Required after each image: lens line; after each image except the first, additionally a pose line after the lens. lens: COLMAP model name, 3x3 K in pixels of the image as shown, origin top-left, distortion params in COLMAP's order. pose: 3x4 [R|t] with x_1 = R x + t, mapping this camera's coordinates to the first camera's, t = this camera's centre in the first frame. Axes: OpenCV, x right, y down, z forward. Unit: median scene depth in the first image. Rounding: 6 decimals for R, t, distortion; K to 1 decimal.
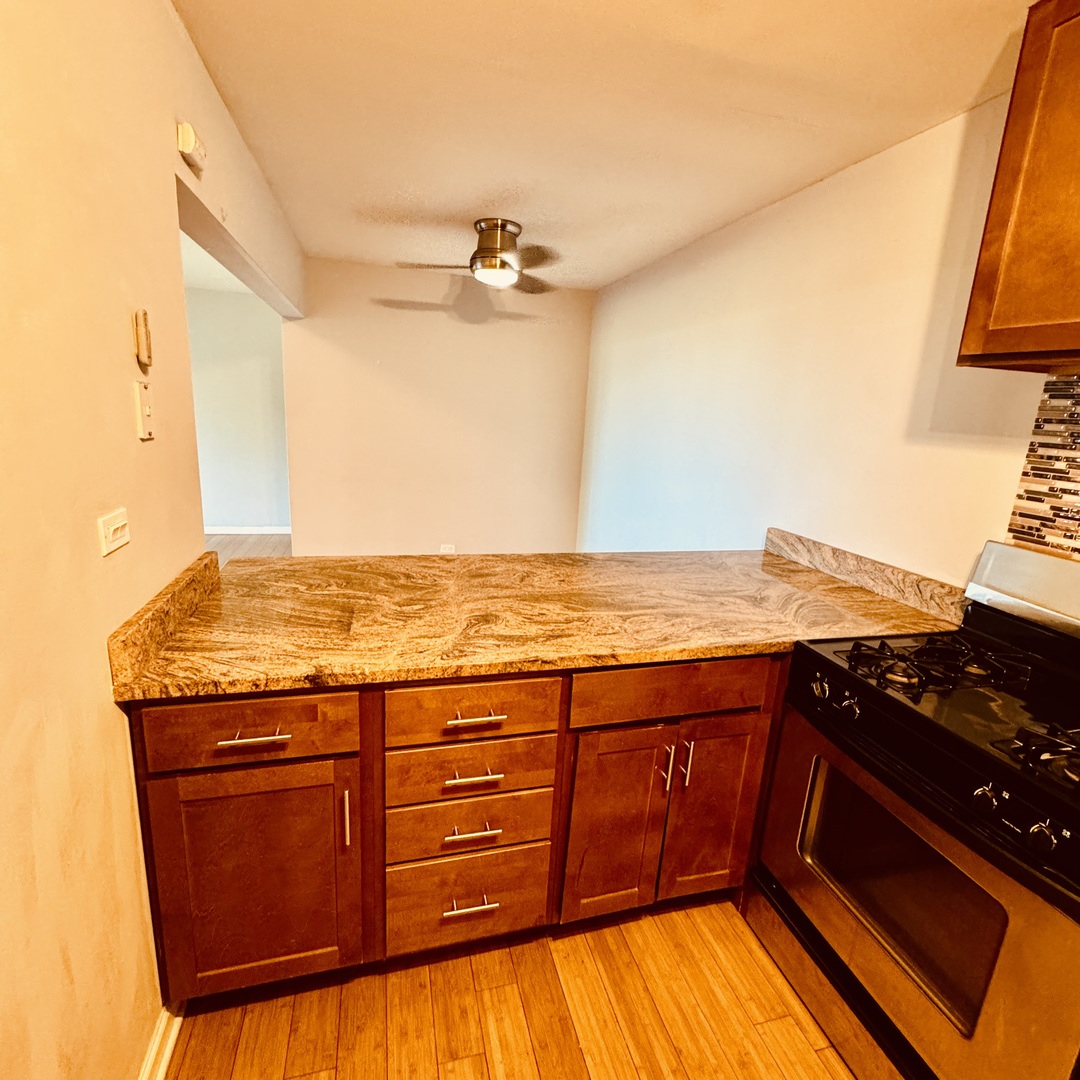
lens RADIAL K [[577.0, 0, 540.0], [0, 577.0, 540.0], [0, 0, 1]] dist [-0.004702, 0.000774]
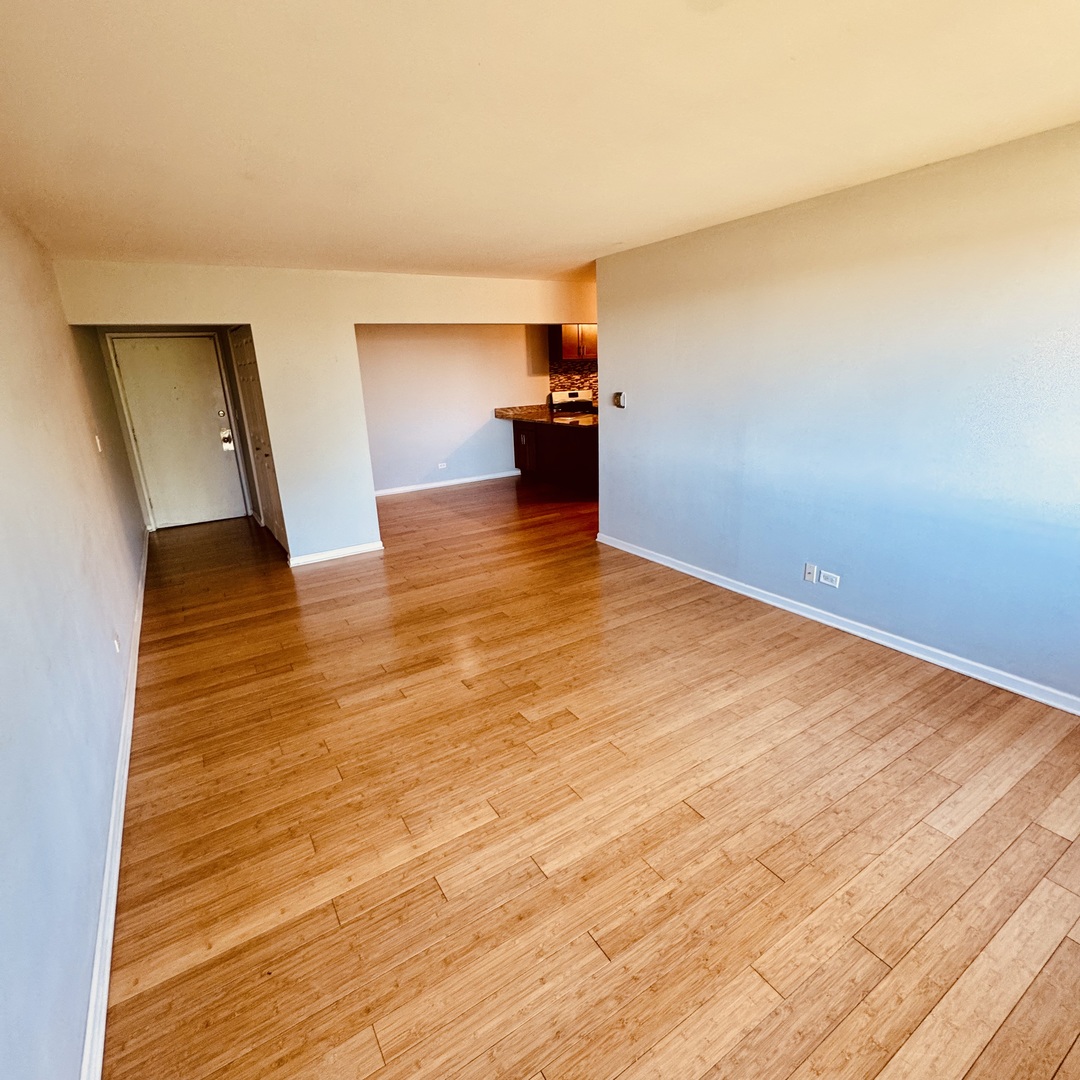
lens RADIAL K [[577.0, 0, 540.0], [0, 577.0, 540.0], [0, 0, 1]] dist [-0.004702, 0.000774]
pose [[-0.297650, -0.320241, 0.899361, -4.630390], [0.238590, 0.887213, 0.394878, -0.963403], [-0.924380, 0.332114, -0.187673, 2.650766]]
